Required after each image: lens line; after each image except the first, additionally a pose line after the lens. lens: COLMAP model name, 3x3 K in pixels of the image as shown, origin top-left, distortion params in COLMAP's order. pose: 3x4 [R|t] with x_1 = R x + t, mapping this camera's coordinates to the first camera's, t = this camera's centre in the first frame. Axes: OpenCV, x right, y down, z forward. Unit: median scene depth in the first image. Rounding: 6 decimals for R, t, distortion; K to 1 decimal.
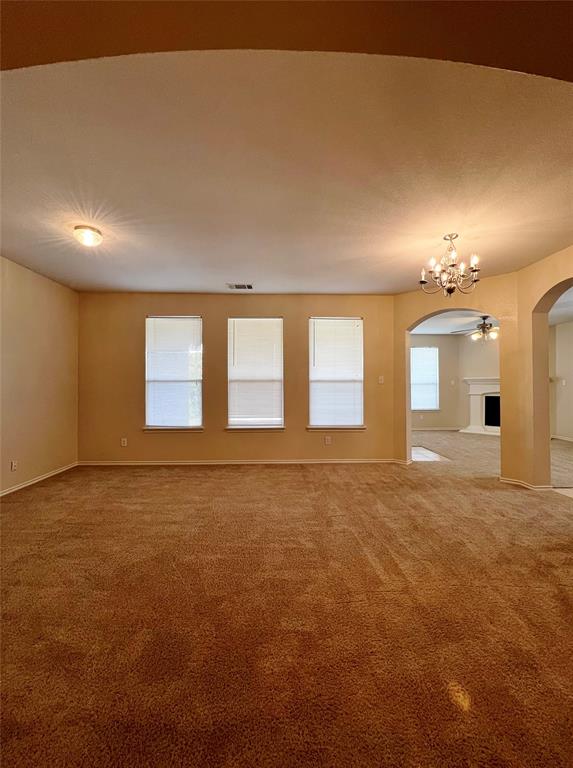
lens RADIAL K [[305.0, 0, 286.5], [0, 305.0, 384.0], [0, 0, 1]] dist [-0.001982, -0.000181]
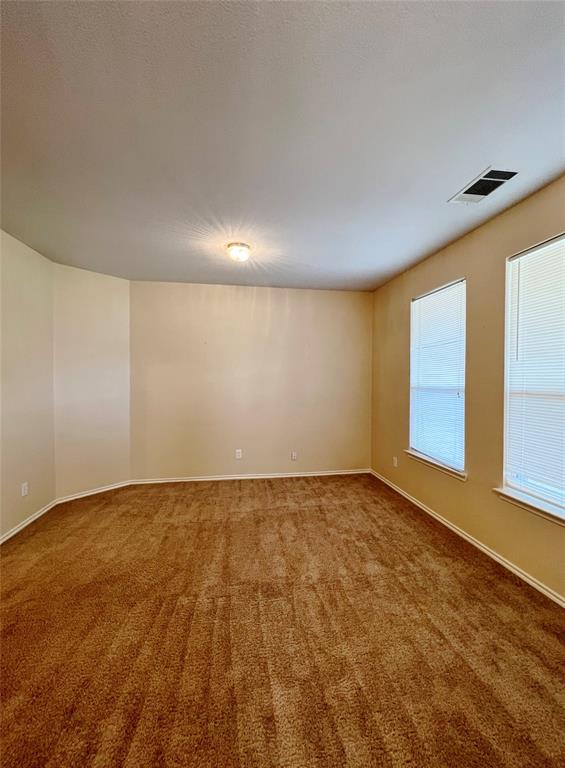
lens RADIAL K [[316.6, 0, 282.5], [0, 316.6, 384.0], [0, 0, 1]] dist [0.000096, 0.000013]
pose [[0.129003, 0.023835, -0.991358, 0.280623], [0.001733, 0.999704, 0.024262, -0.040842], [0.991643, -0.004848, 0.128923, 0.639822]]
